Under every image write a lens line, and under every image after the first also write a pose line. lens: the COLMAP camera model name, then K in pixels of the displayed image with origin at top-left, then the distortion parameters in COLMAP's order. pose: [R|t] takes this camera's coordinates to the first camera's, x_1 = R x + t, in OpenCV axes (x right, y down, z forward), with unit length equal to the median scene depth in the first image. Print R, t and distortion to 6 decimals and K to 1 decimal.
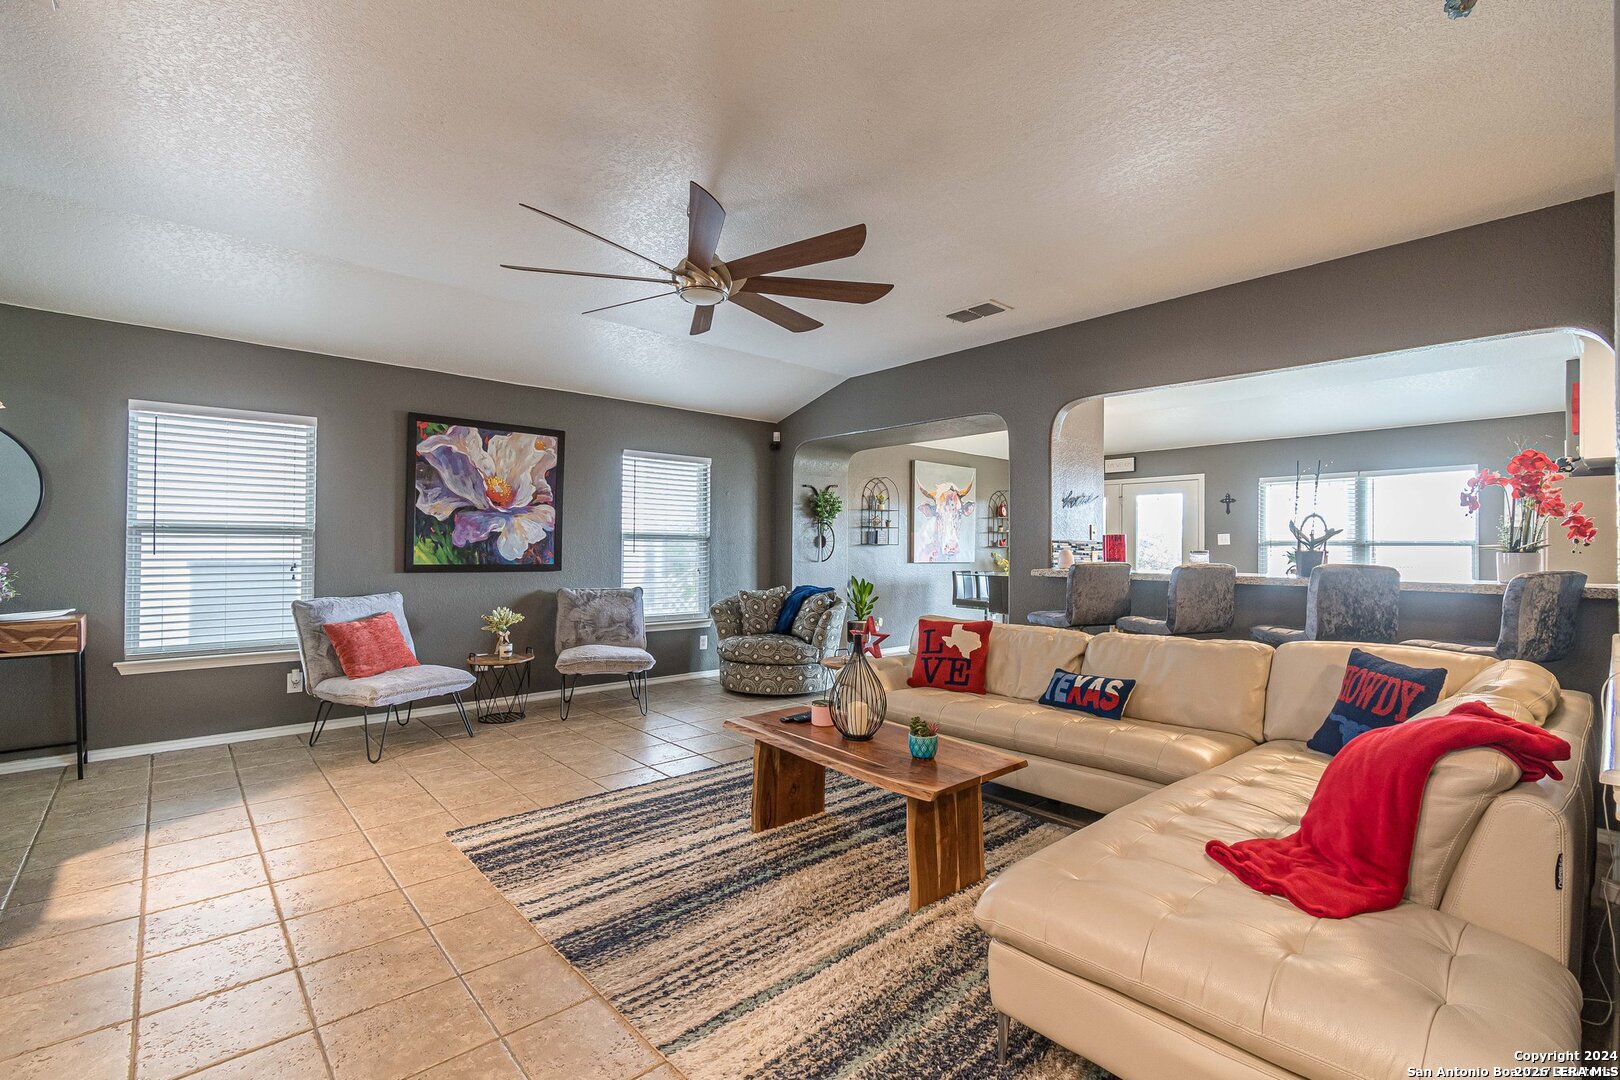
lens RADIAL K [[726.0, 0, 805.4], [0, 726.0, 534.2], [0, 0, 1]] dist [0.005417, -0.005976]
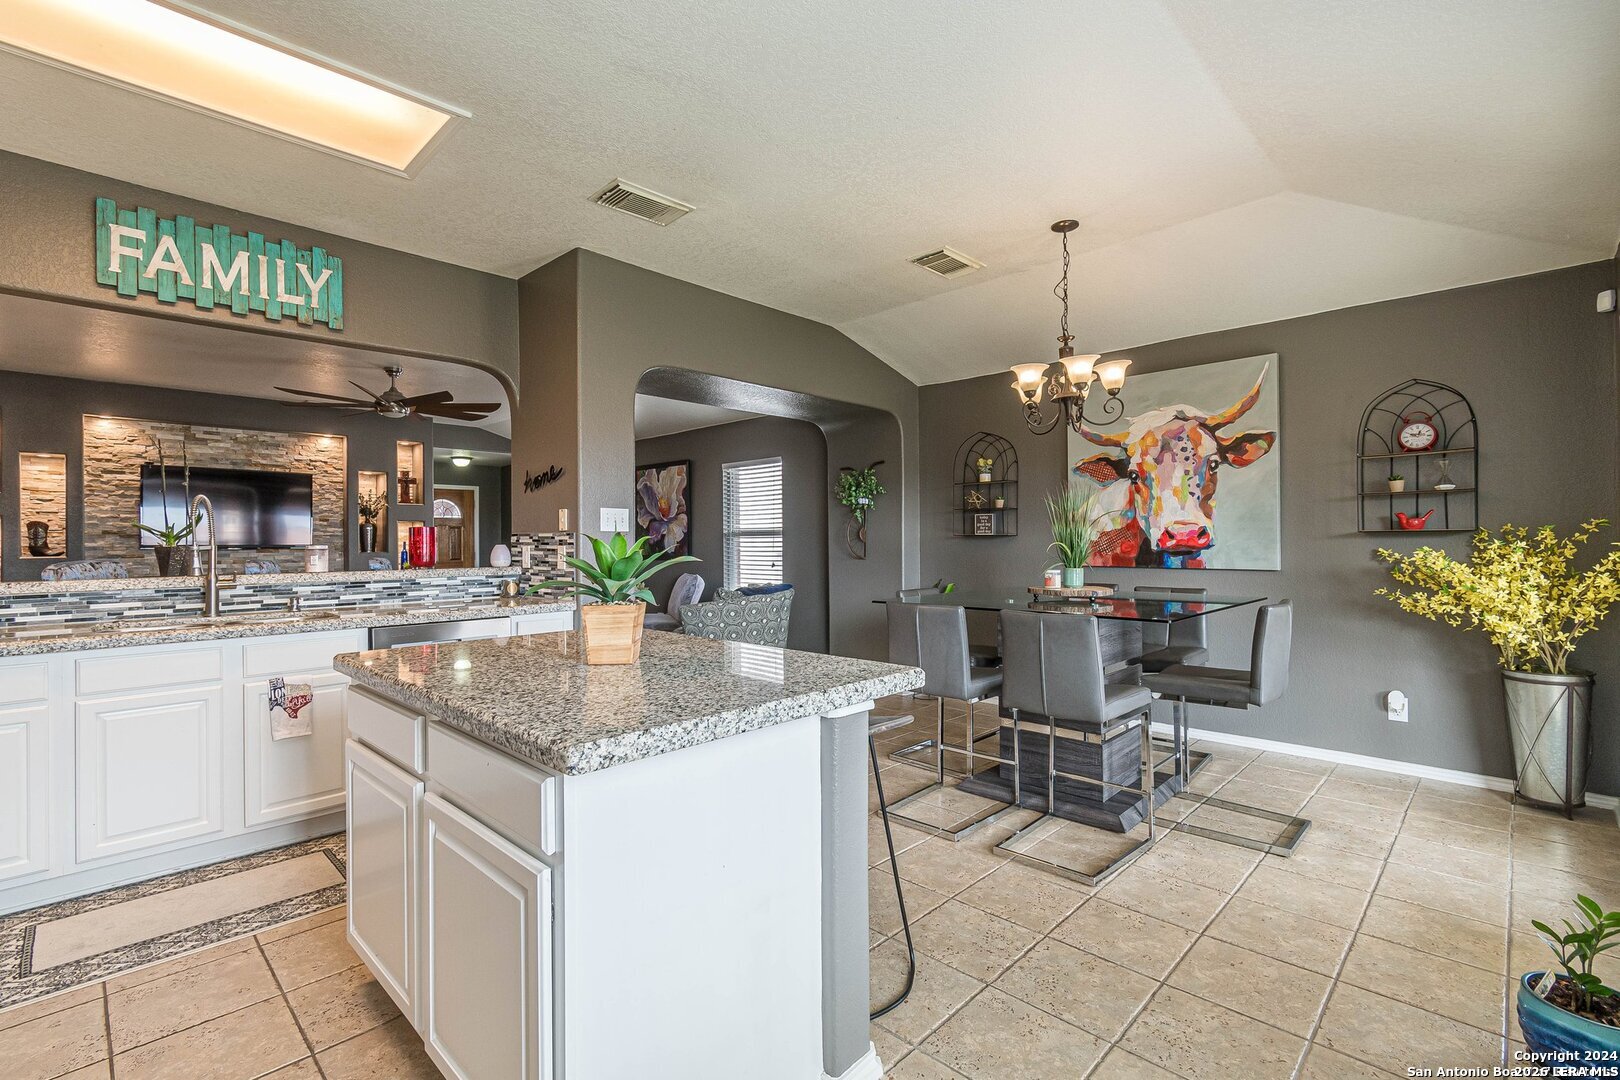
lens RADIAL K [[726.0, 0, 797.5], [0, 726.0, 537.8], [0, 0, 1]] dist [0.005417, -0.005976]
pose [[0.062991, -0.012776, -0.997932, 1.163159], [0.026323, 0.999591, -0.011136, 0.030012], [0.997667, -0.025567, 0.063302, 1.236026]]
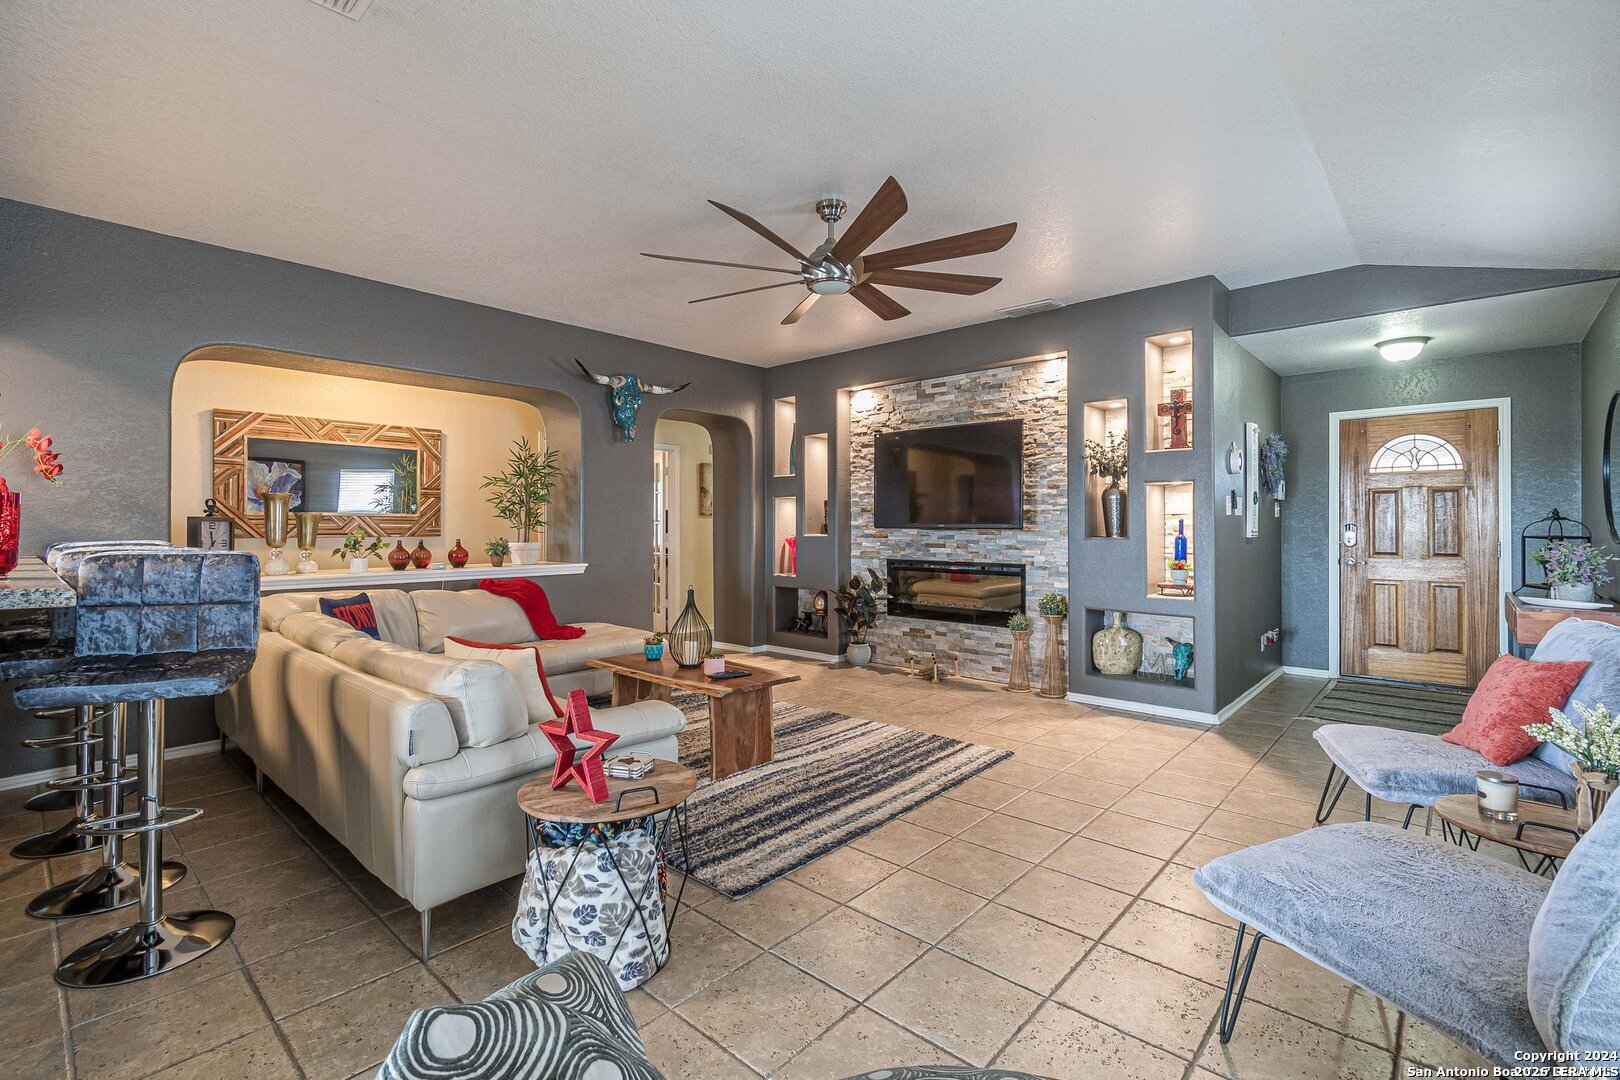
lens RADIAL K [[726.0, 0, 809.7], [0, 726.0, 530.3], [0, 0, 1]] dist [0.005417, -0.005976]
pose [[-0.993776, -0.004293, -0.111310, 0.002456], [-0.003067, 0.999933, -0.011182, 0.021562], [0.111351, -0.010771, -0.993723, 1.300897]]
